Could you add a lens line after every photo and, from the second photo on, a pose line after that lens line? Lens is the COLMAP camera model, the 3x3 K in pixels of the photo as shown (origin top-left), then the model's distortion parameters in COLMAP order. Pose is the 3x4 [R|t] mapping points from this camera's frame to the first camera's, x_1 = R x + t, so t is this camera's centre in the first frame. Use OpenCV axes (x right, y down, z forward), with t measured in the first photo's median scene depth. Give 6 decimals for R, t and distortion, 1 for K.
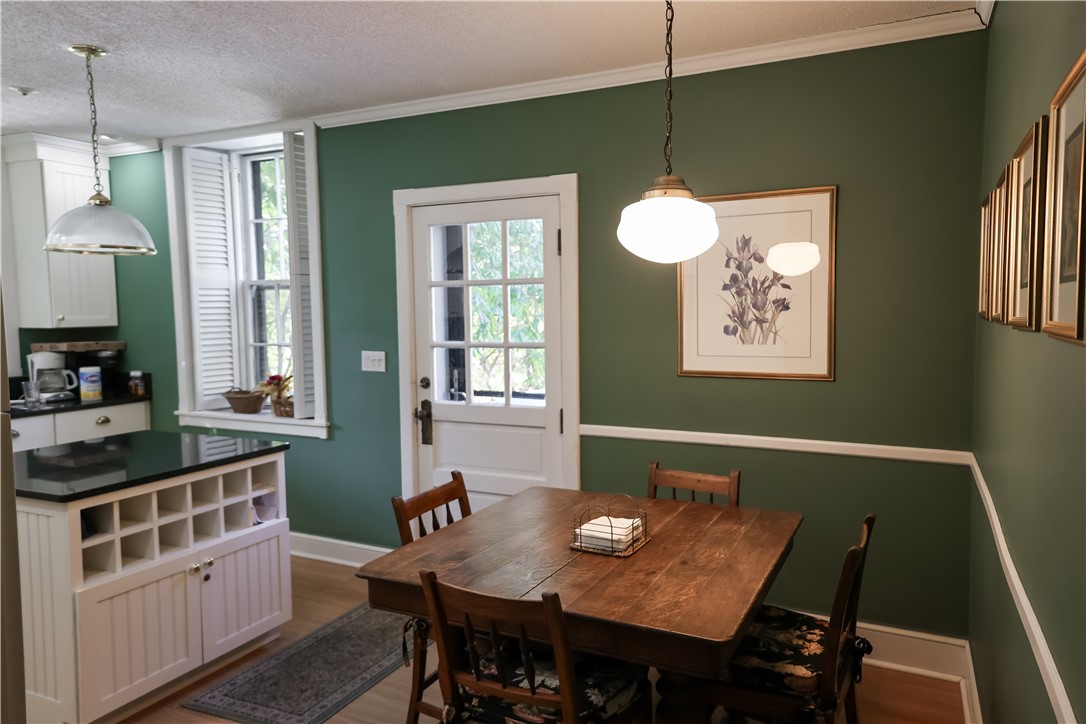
lens RADIAL K [[749.8, 0, 562.9], [0, 749.8, 359.5], [0, 0, 1]] dist [-0.002624, -0.002150]
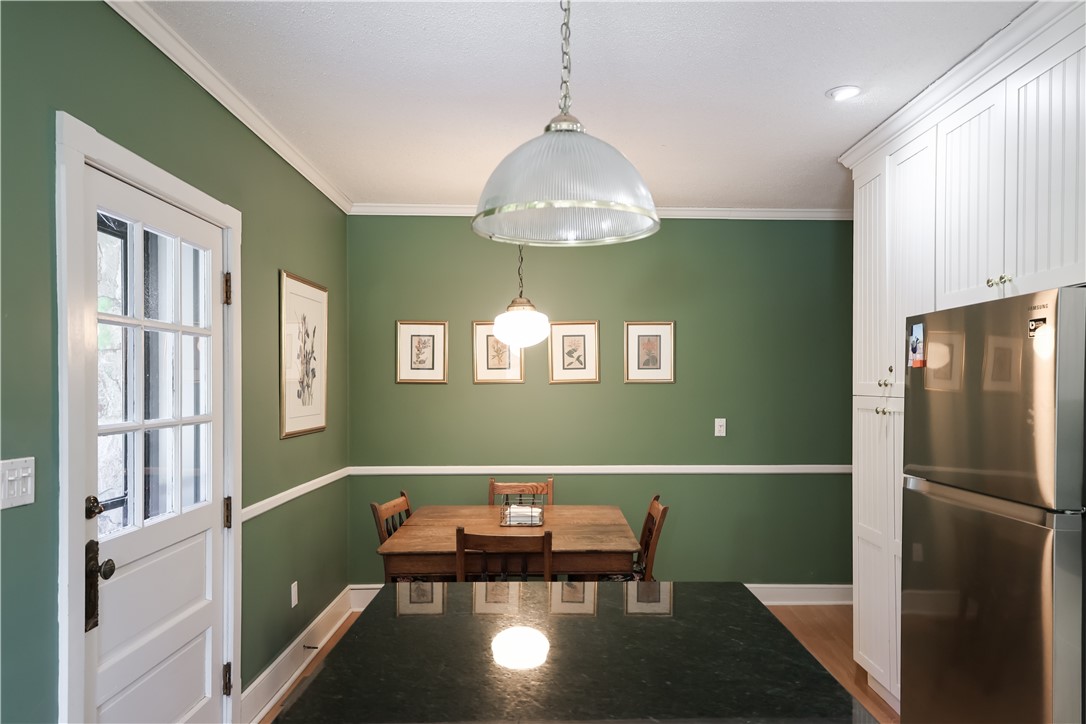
lens RADIAL K [[740.5, 0, 559.3], [0, 740.5, 388.4], [0, 0, 1]] dist [-0.001838, 0.057251]
pose [[-0.454729, 0.004940, 0.890616, -0.877428], [0.065593, 0.997455, 0.027958, -0.048287], [-0.888211, 0.071131, -0.453896, 1.050983]]
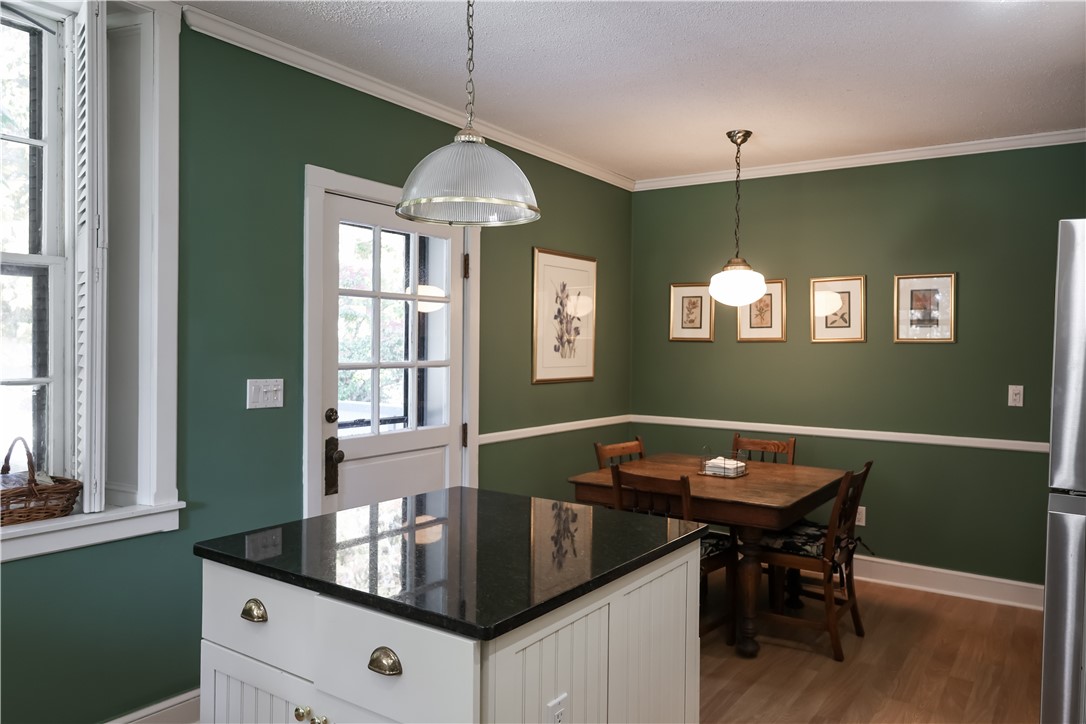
lens RADIAL K [[749.8, 0, 562.9], [0, 749.8, 359.5], [0, 0, 1]] dist [-0.002624, -0.002150]
pose [[0.142529, -0.008199, 0.989757, -1.039580], [0.054958, 0.998489, 0.000357, -0.016541], [-0.988264, 0.054344, 0.142764, 0.716848]]
